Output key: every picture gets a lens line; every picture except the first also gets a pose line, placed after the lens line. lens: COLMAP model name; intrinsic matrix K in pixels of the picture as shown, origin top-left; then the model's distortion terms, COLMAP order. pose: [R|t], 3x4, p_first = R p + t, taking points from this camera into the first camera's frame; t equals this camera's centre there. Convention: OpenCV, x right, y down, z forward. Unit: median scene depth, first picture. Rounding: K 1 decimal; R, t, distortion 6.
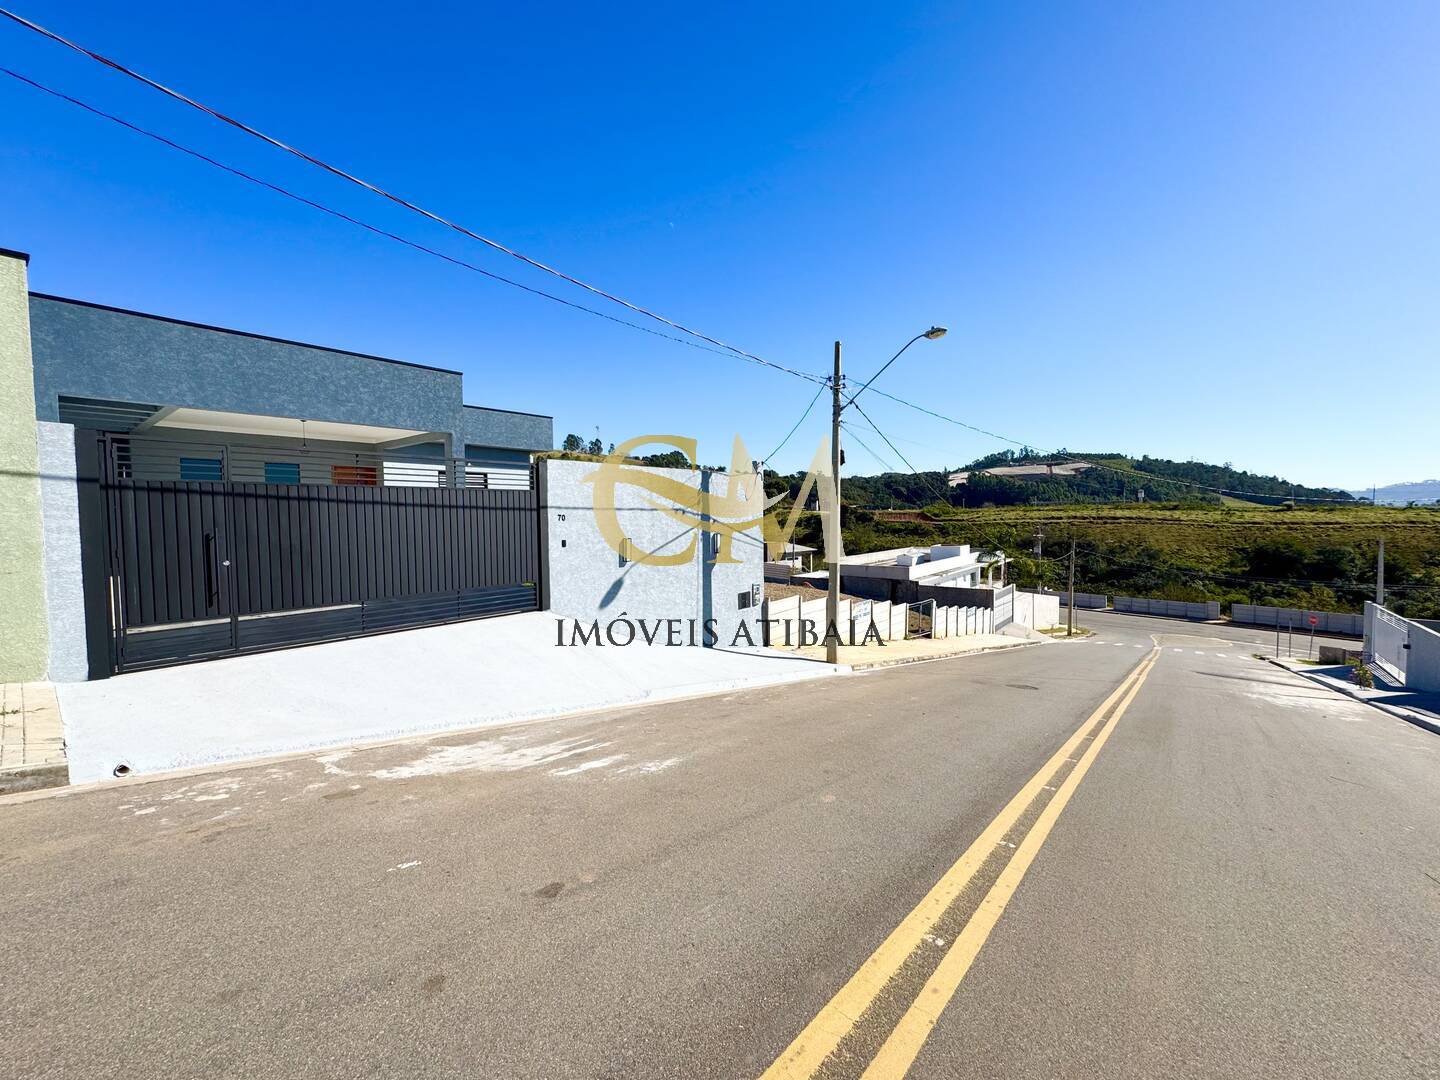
lens RADIAL K [[573.9, 0, 720.0], [0, 573.9, 538.5], [0, 0, 1]] dist [-0.001311, -0.000355]
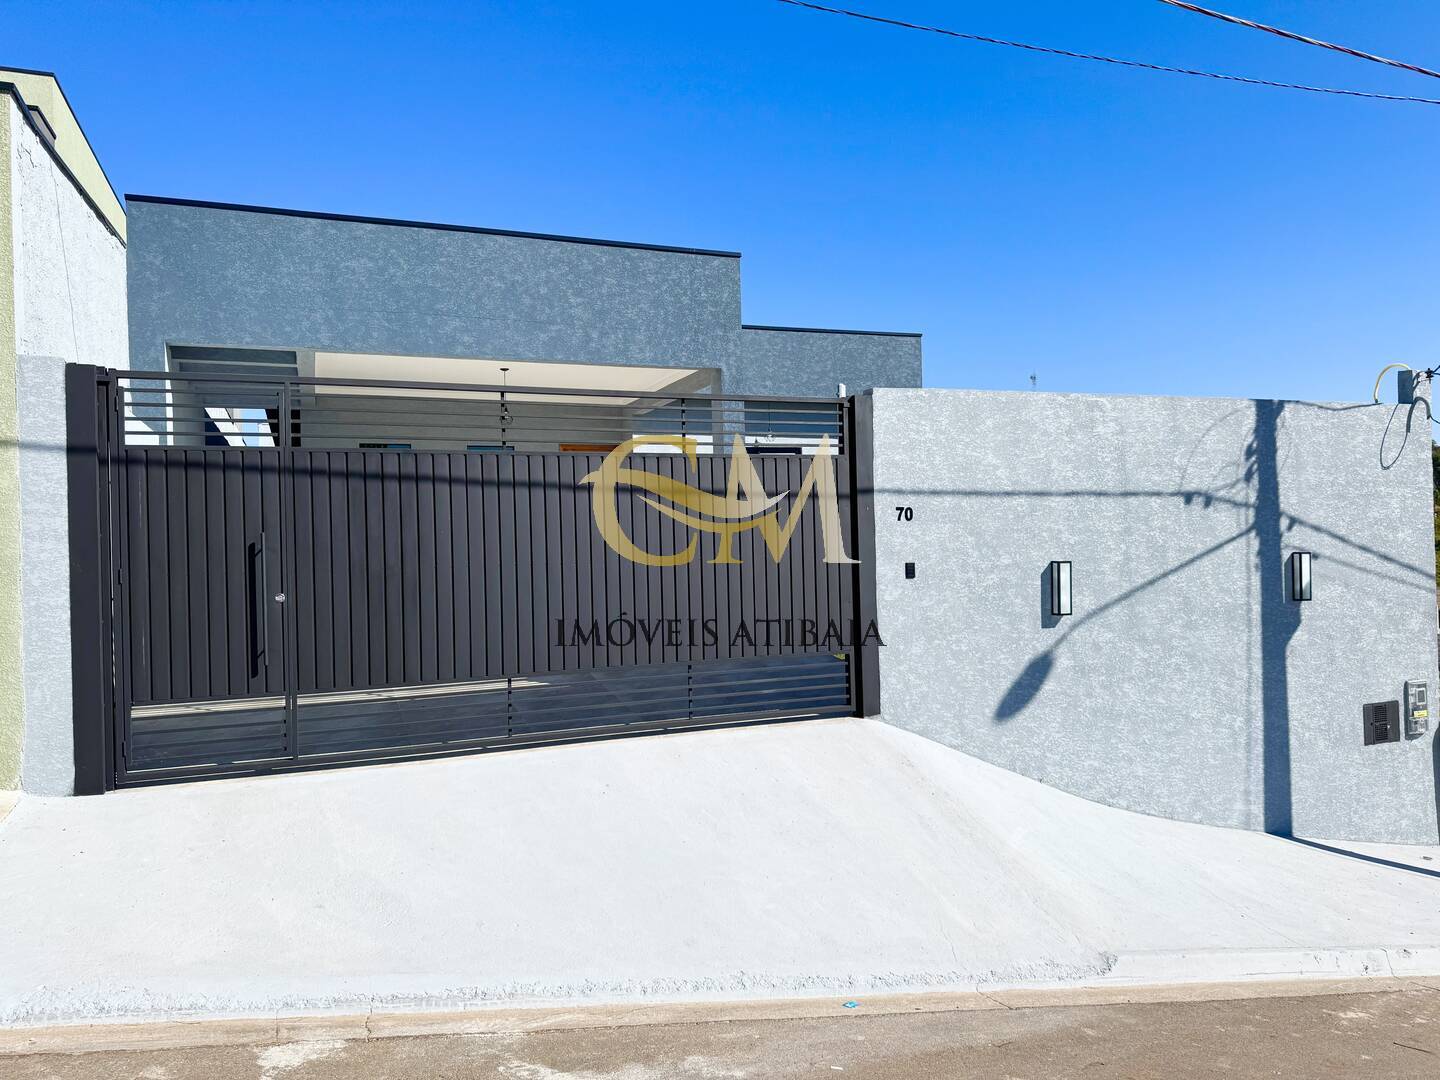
lens RADIAL K [[1001.3, 0, 725.4], [0, 1001.3, 541.0], [0, 0, 1]] dist [0.115625, -0.164280]
pose [[0.874112, -0.014193, -0.485517, -0.014294], [-0.004004, 0.999329, -0.036421, 0.015660], [0.485707, 0.033780, 0.873468, 0.243960]]
